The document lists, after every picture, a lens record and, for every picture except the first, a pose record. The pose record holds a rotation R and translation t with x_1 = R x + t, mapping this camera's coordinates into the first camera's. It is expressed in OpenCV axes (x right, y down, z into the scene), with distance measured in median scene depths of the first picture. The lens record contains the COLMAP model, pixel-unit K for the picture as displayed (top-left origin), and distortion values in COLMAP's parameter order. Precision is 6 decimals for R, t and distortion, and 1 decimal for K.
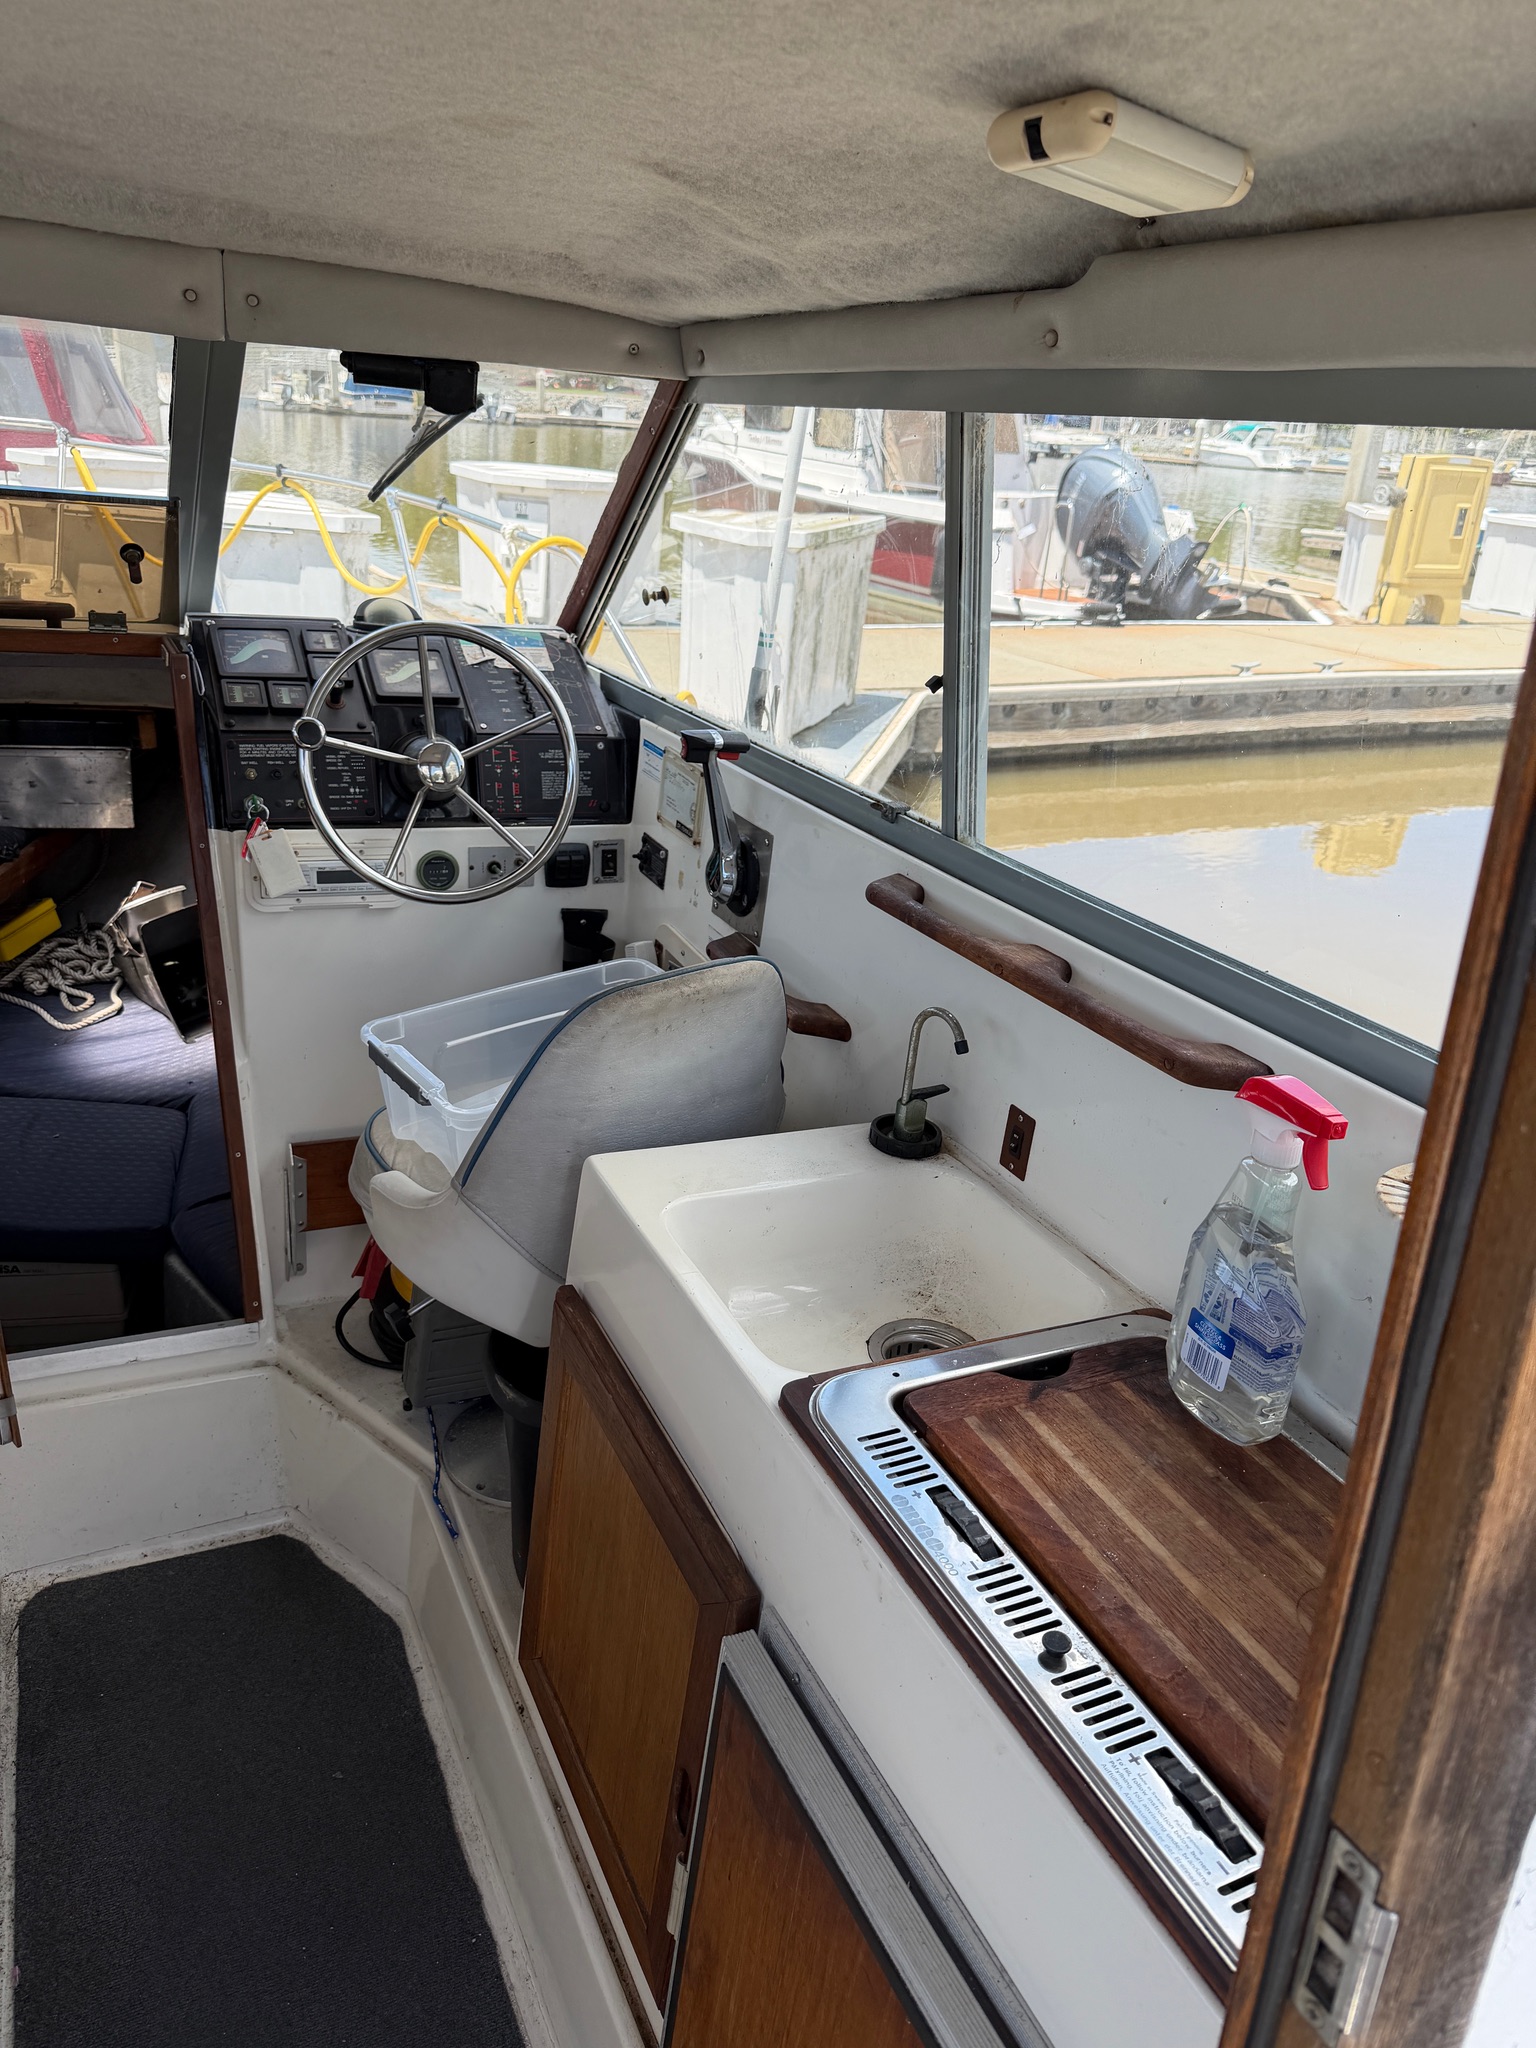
lens RADIAL K [[1463.8, 0, 756.1], [0, 1463.8, 1031.8], [0, 0, 1]] dist [0.012228, -0.001623]
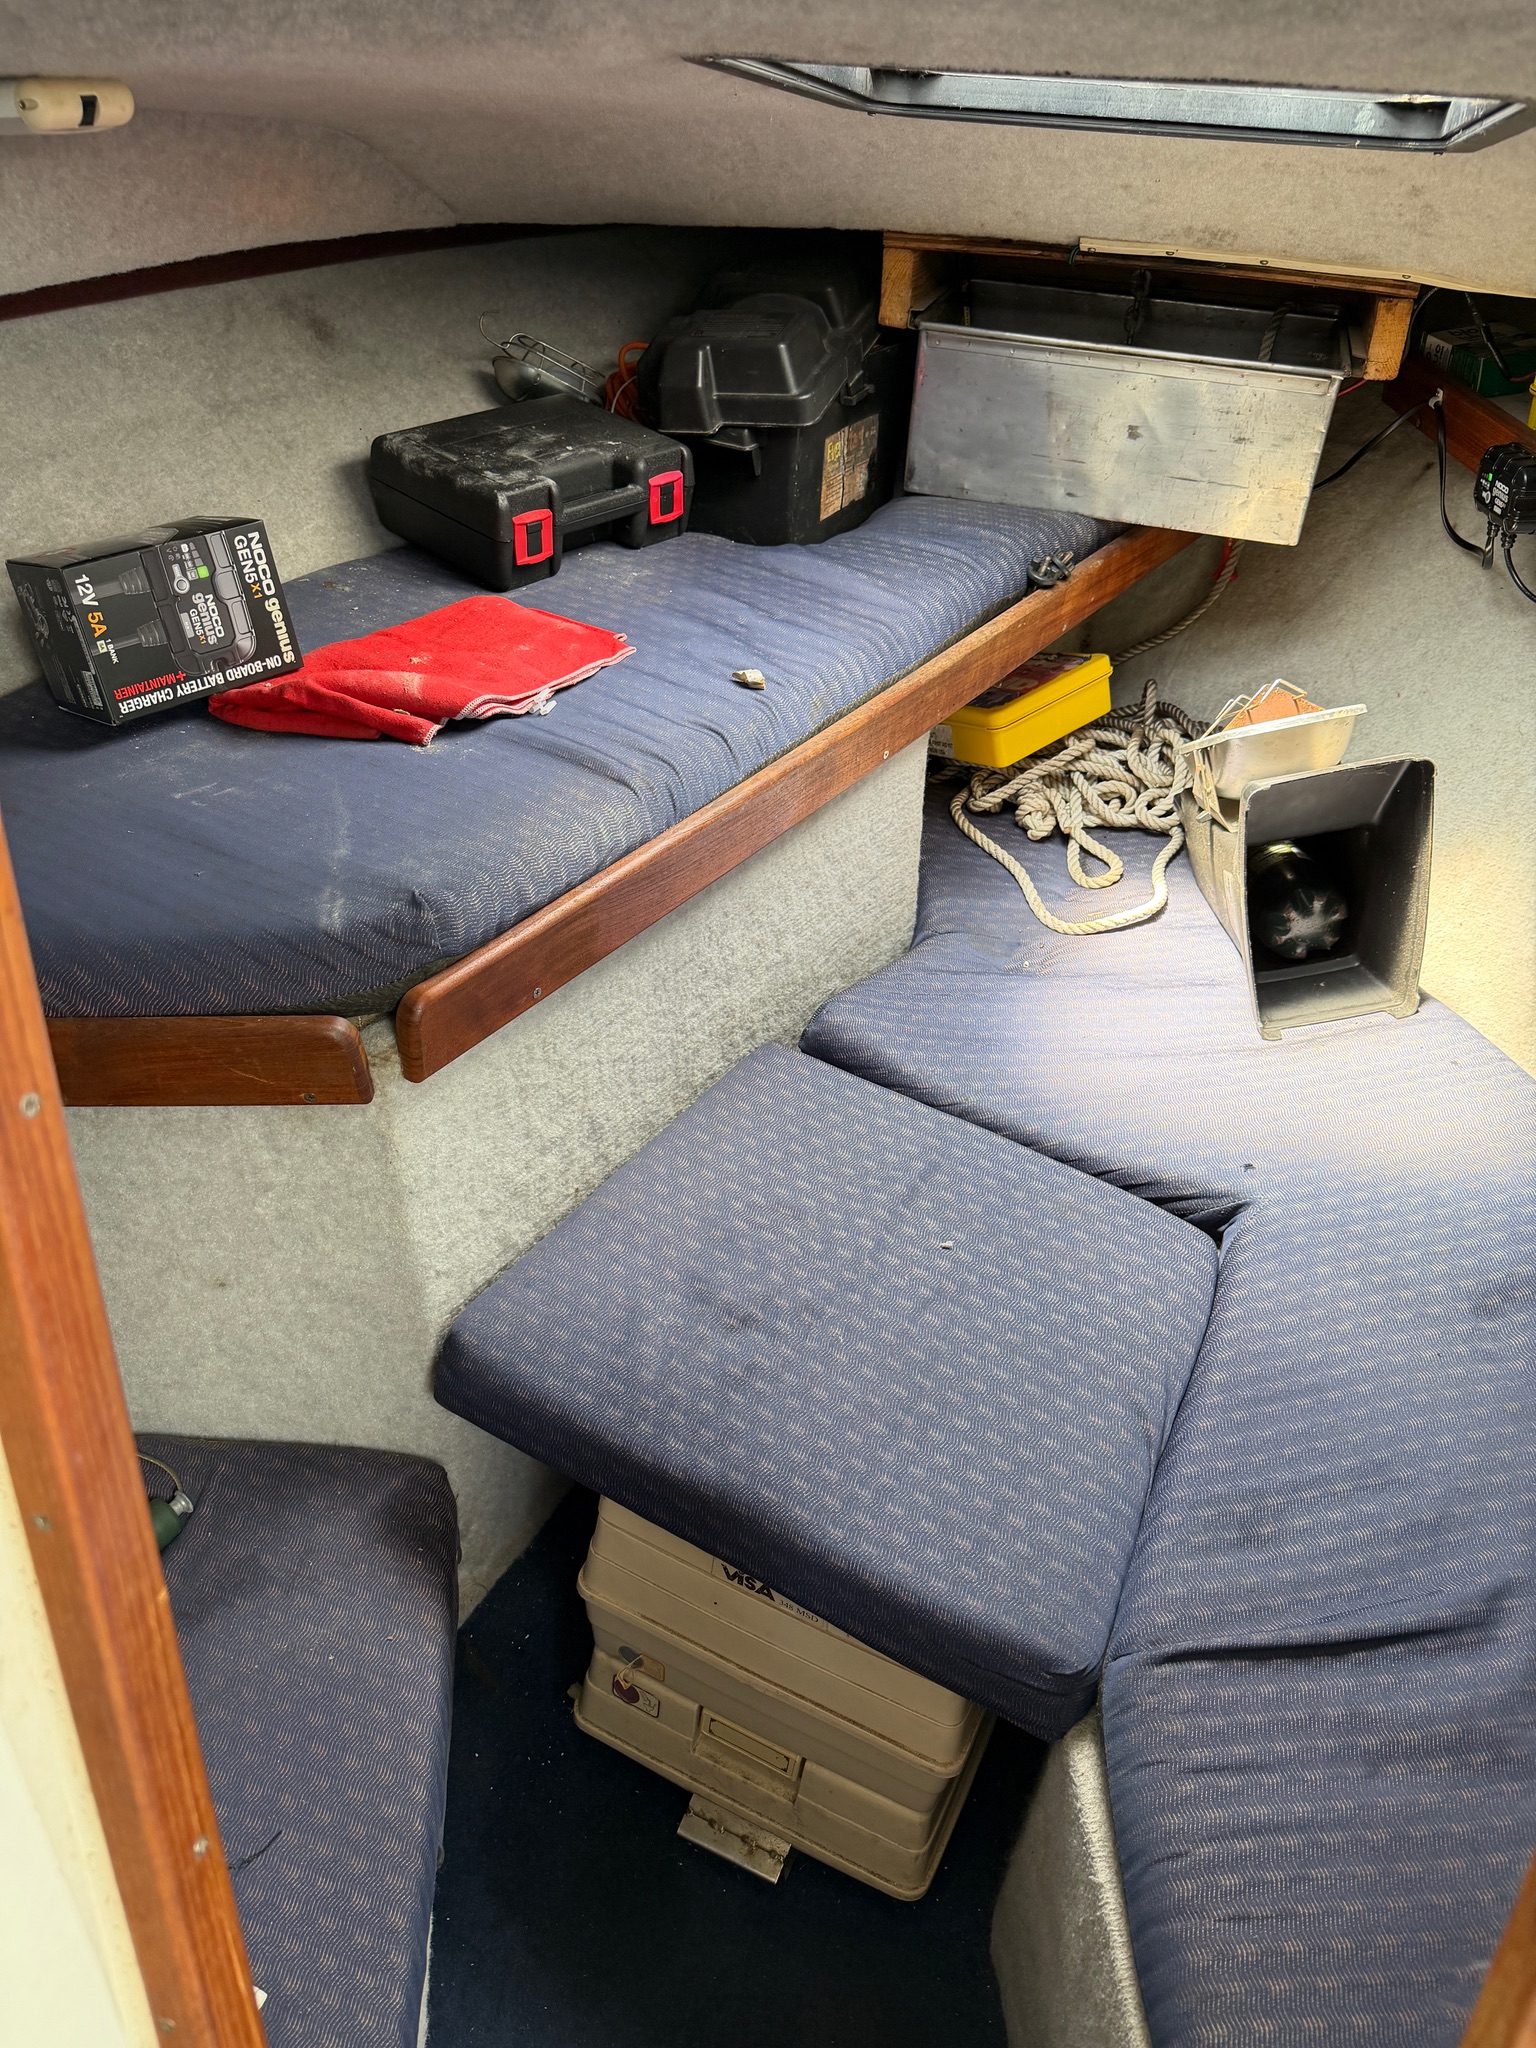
lens RADIAL K [[1441.8, 0, 768.4], [0, 1441.8, 1038.0], [0, 0, 1]] dist [0.172424, -0.333033]
pose [[0.760949, 0.341578, -0.551617, -0.370305], [-0.209098, 0.933943, 0.289878, -0.146873], [0.614194, -0.105241, 0.782106, 0.784505]]
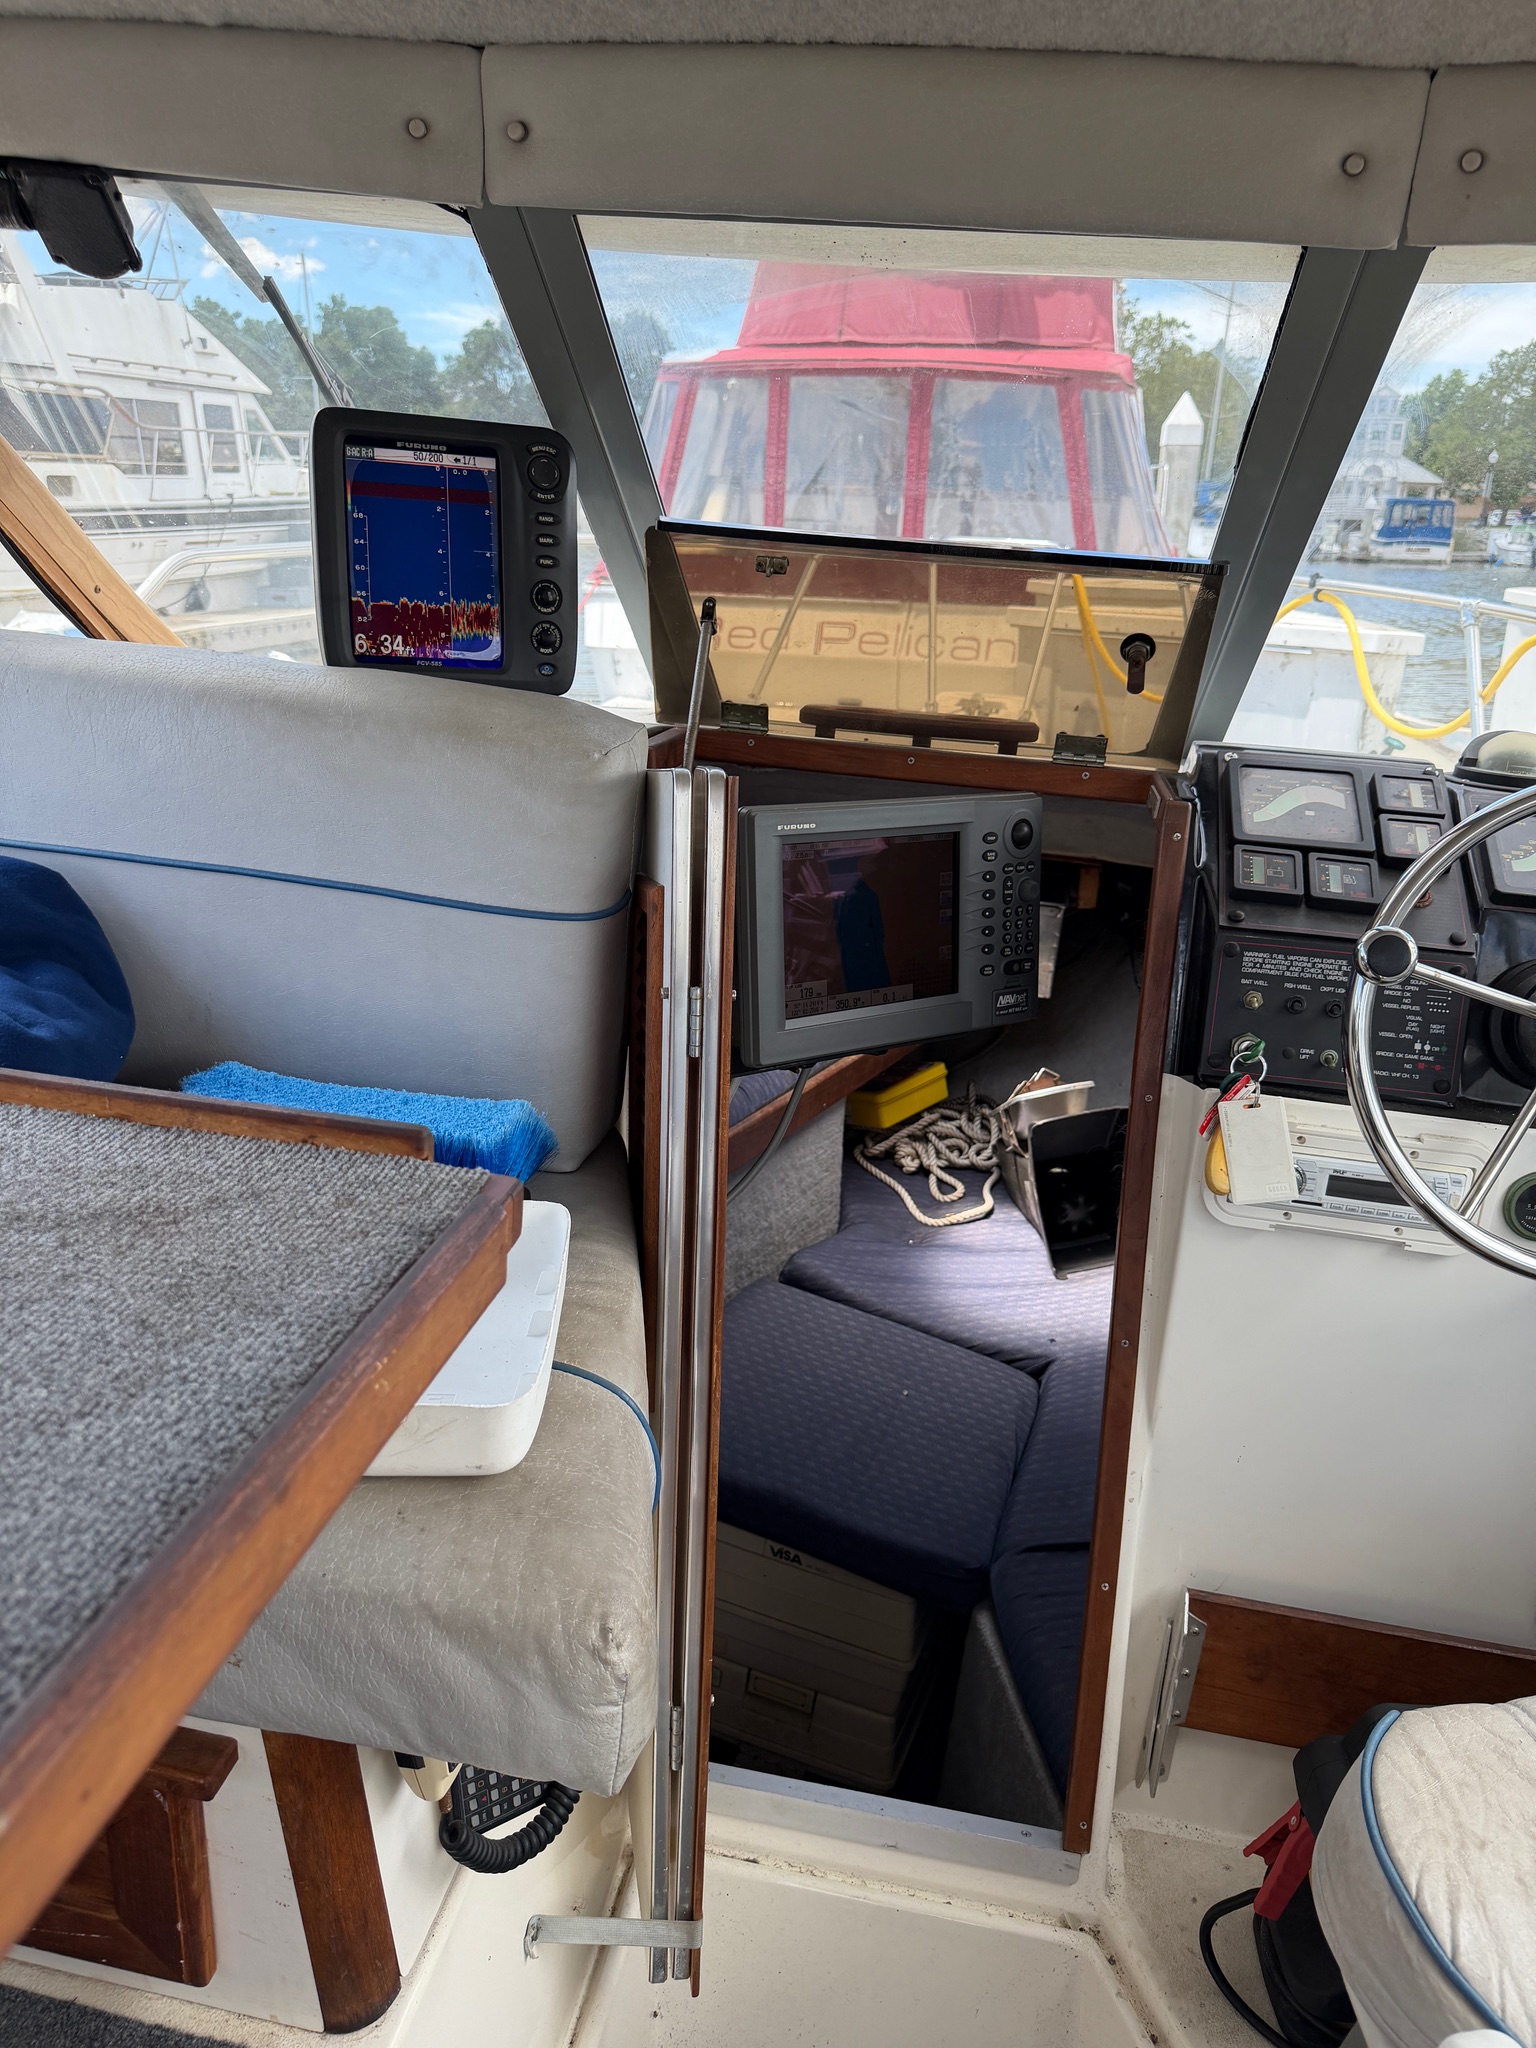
lens RADIAL K [[1441.8, 0, 768.4], [0, 1441.8, 1038.0], [0, 0, 1]] dist [0.172424, -0.333033]
pose [[0.825148, 0.157185, -0.542608, -0.165795], [-0.207141, 0.977796, -0.031750, -0.092504], [0.525569, 0.138595, 0.839386, 0.359031]]
